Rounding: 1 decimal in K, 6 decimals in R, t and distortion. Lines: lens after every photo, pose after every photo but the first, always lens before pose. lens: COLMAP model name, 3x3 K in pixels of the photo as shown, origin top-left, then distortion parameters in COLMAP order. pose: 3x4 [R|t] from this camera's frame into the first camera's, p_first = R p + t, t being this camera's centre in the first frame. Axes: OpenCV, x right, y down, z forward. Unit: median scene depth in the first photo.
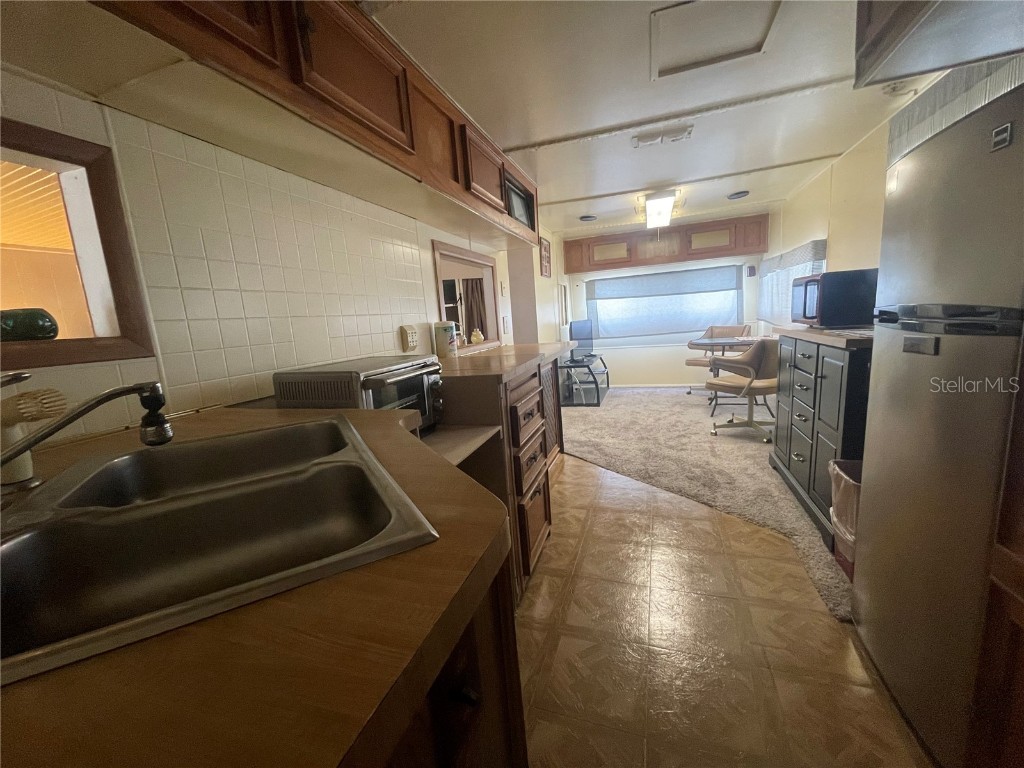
lens RADIAL K [[406.8, 0, 514.9], [0, 406.8, 385.5], [0, 0, 1]] dist [0.002289, 0.000123]
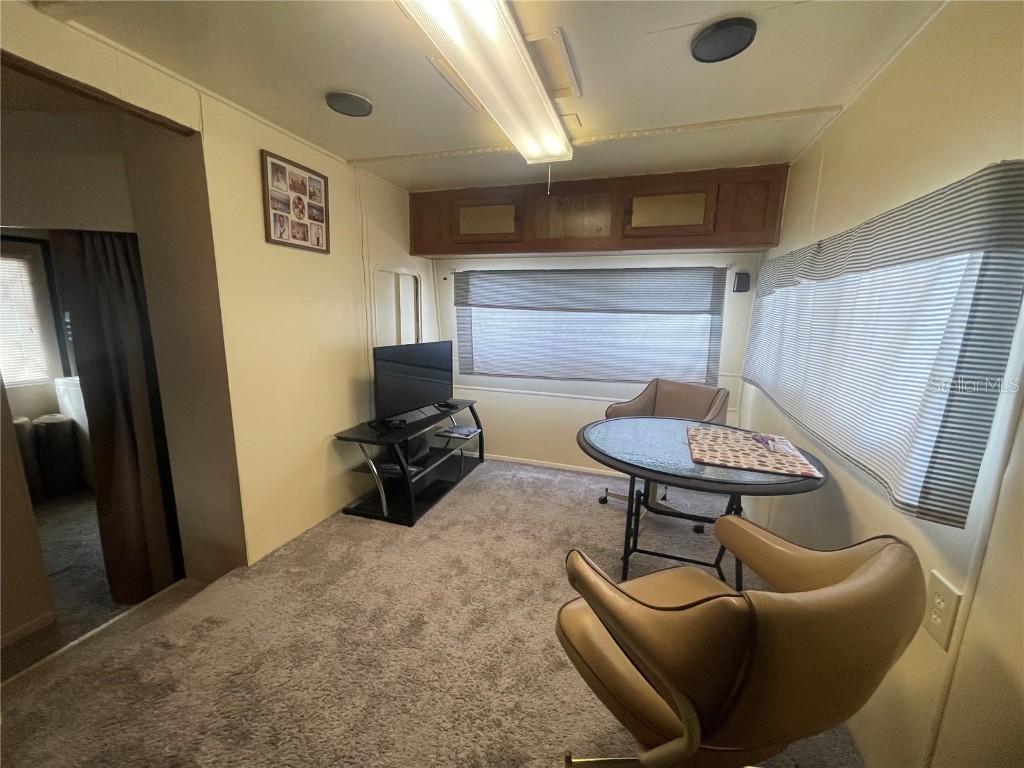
lens RADIAL K [[406.8, 0, 511.6], [0, 406.8, 385.7], [0, 0, 1]] dist [0.002289, 0.000123]
pose [[0.995417, 0.091999, 0.026085, 0.281523], [-0.092398, 0.995616, 0.014521, -0.126989], [-0.024635, -0.016865, 0.999554, 0.476395]]
